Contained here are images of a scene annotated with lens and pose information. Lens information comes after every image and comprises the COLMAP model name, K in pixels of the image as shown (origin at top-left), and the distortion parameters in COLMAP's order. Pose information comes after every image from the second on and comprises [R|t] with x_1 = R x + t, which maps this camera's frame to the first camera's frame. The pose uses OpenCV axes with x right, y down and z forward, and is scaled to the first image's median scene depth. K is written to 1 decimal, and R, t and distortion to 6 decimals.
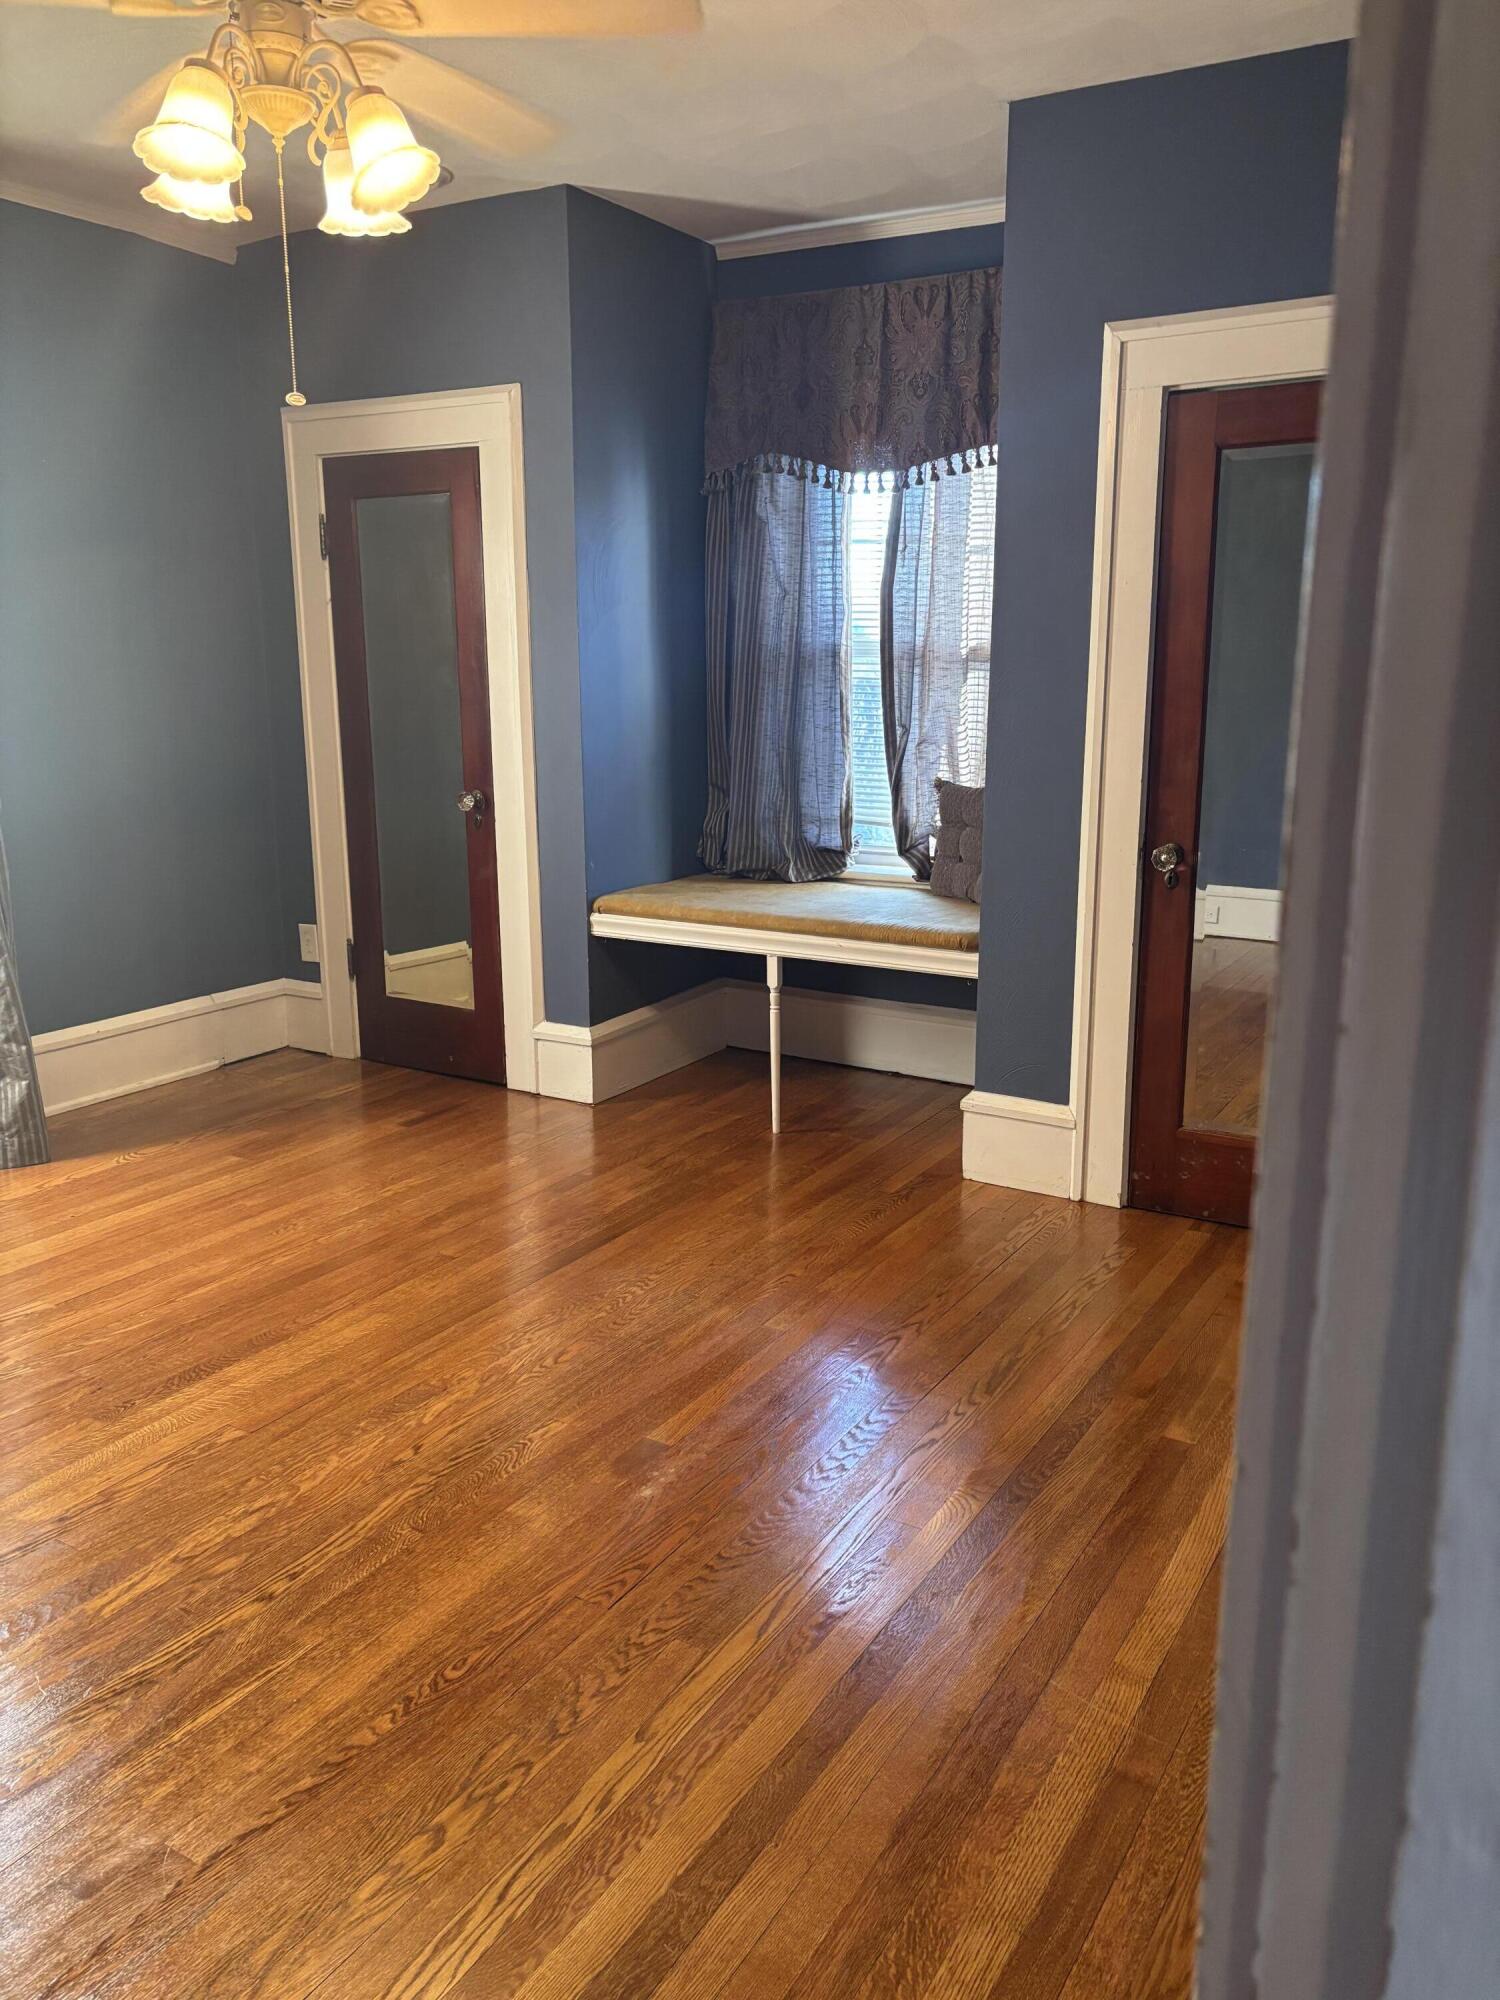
lens RADIAL K [[1505.6, 0, 757.7], [0, 1505.6, 1003.6], [0, 0, 1]] dist [0.045448, -0.050919]
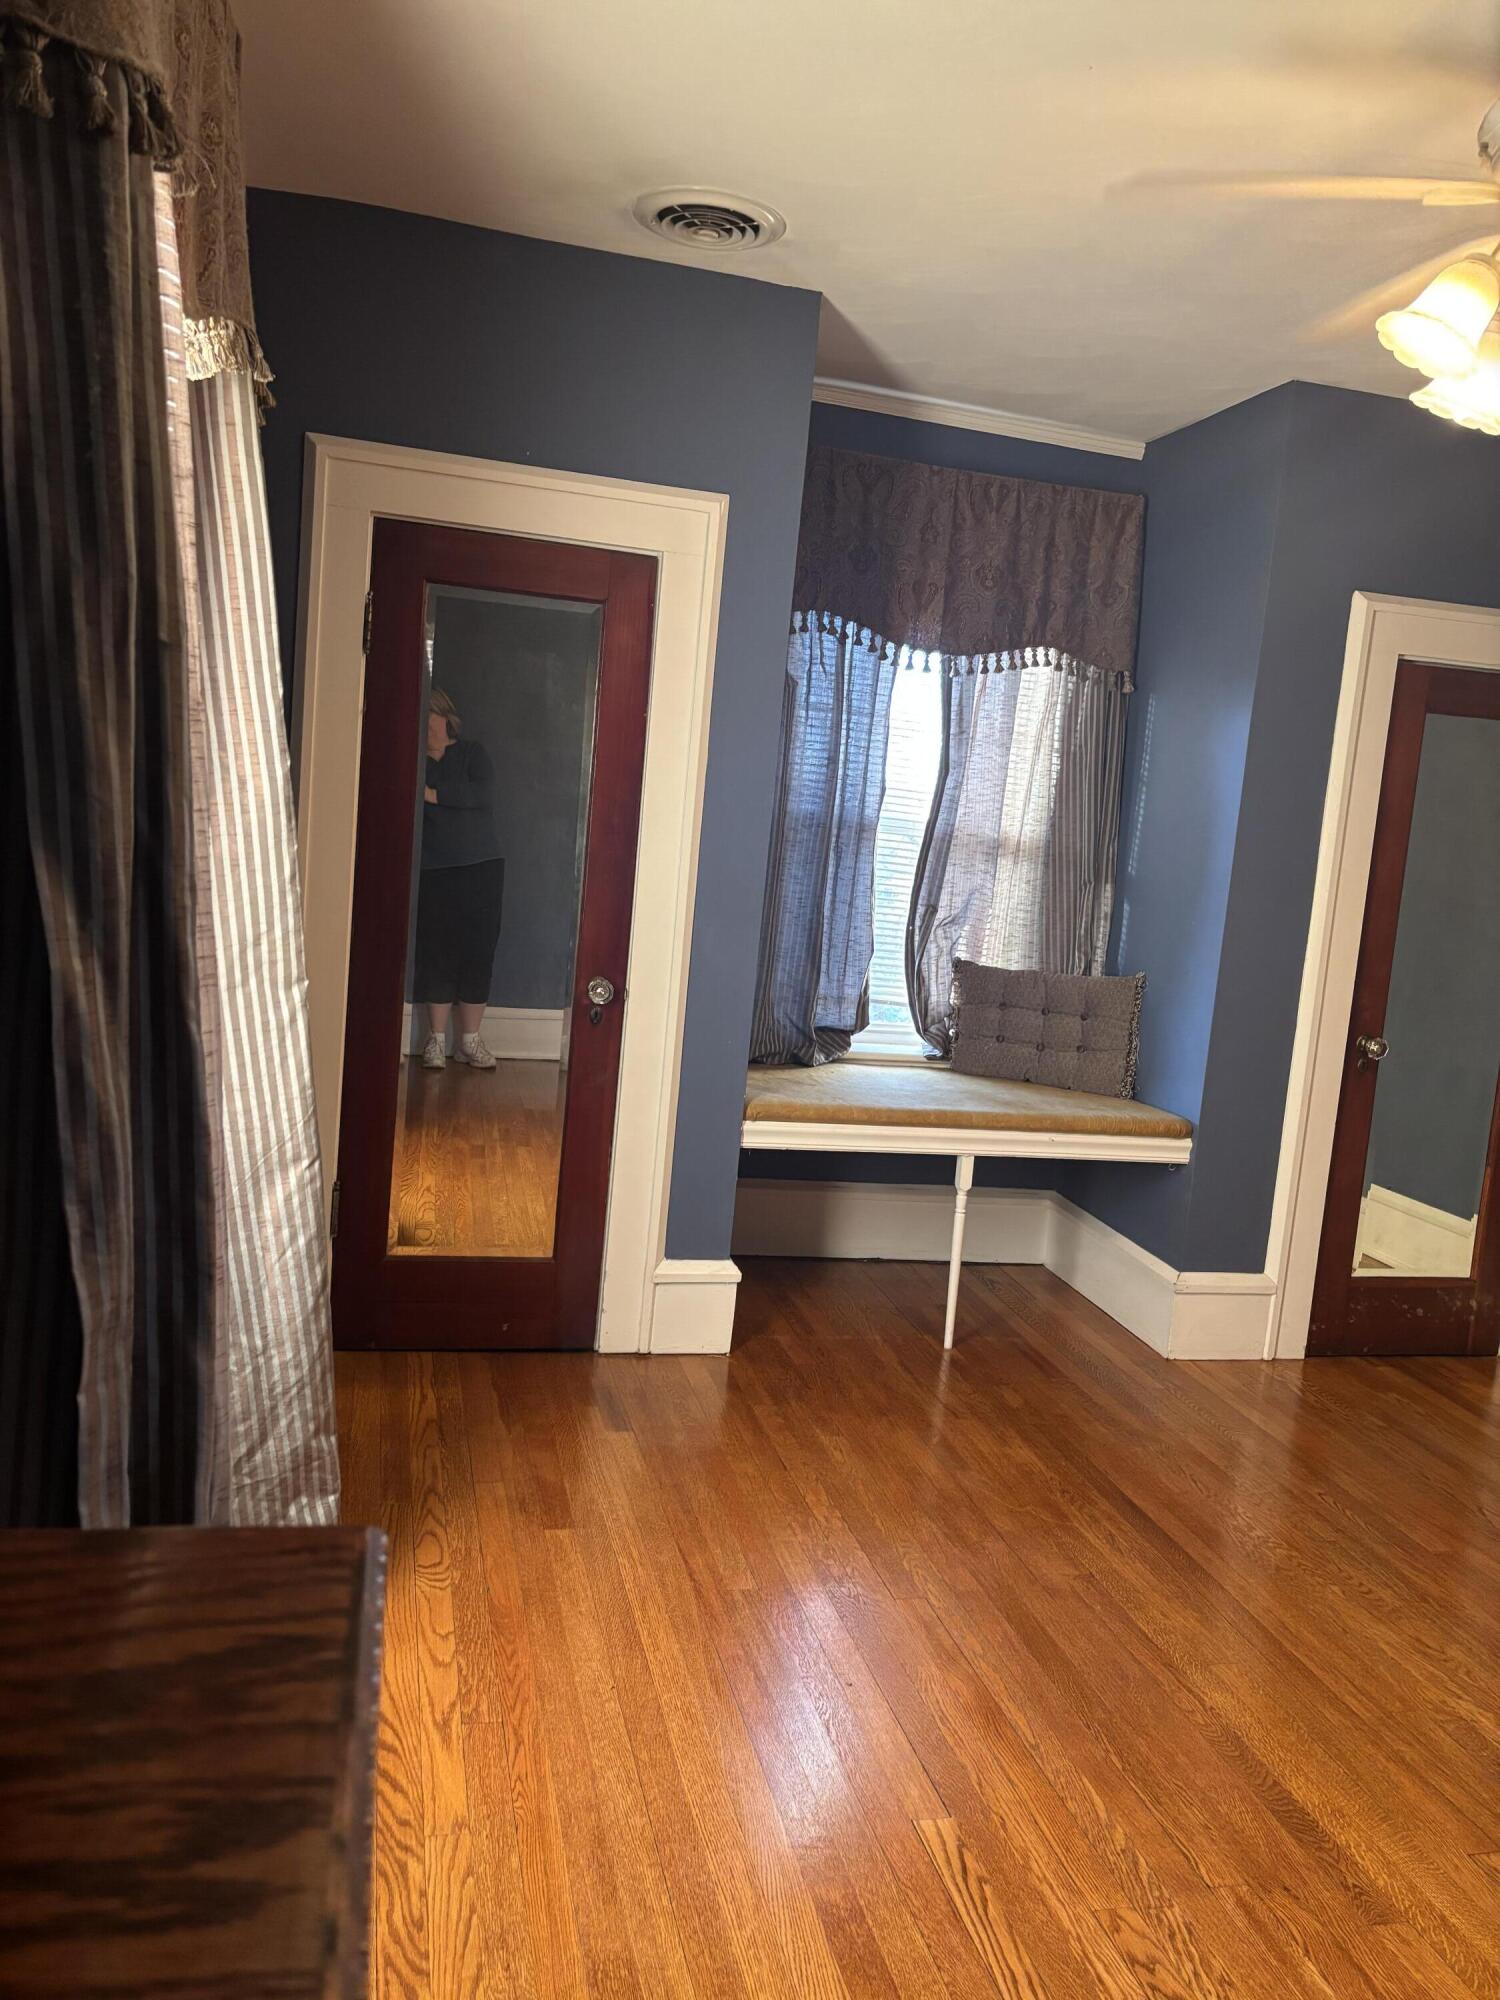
lens RADIAL K [[1505.6, 0, 766.0], [0, 1505.6, 996.5], [0, 0, 1]] dist [0.045448, -0.050919]
pose [[0.709154, -0.021802, 0.704717, -0.702586], [0.069271, 0.996840, -0.038868, -0.098219], [-0.701643, 0.076380, 0.708423, 0.403002]]
